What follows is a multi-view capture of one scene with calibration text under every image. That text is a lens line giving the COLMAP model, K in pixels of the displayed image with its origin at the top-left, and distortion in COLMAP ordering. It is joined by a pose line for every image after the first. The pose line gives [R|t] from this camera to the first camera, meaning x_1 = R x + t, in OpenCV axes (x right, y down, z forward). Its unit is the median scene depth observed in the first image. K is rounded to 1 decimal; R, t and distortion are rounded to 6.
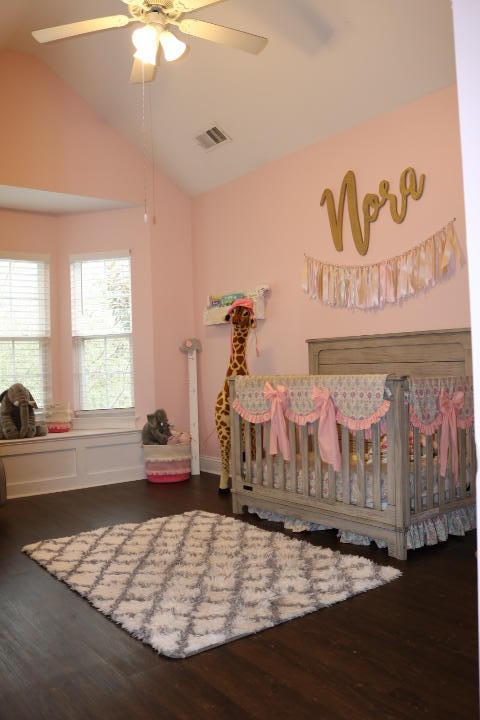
lens RADIAL K [[609.3, 0, 240.0], [0, 609.3, 360.0], [0, 0, 1]] dist [-0.073321, 0.002463]
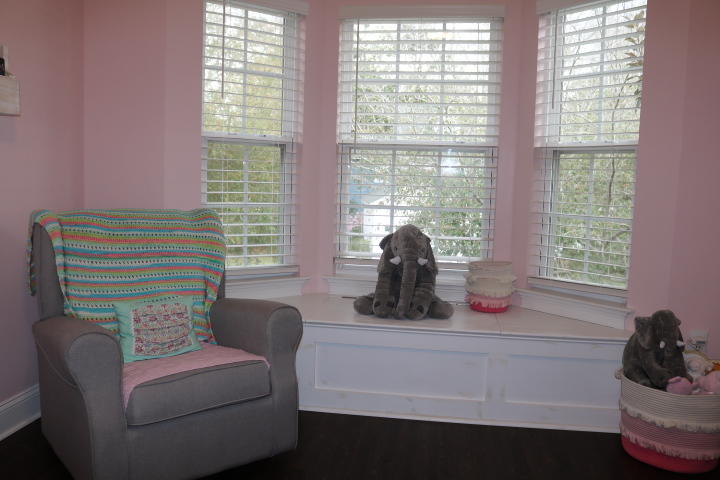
lens RADIAL K [[609.3, 0, 360.0], [0, 609.3, 240.0], [0, 0, 1]] dist [-0.073321, 0.002463]
pose [[0.701450, 0.133812, -0.700045, 0.018547], [-0.044601, 0.988533, 0.144266, -0.029062], [0.711322, -0.069973, 0.699375, 0.504966]]
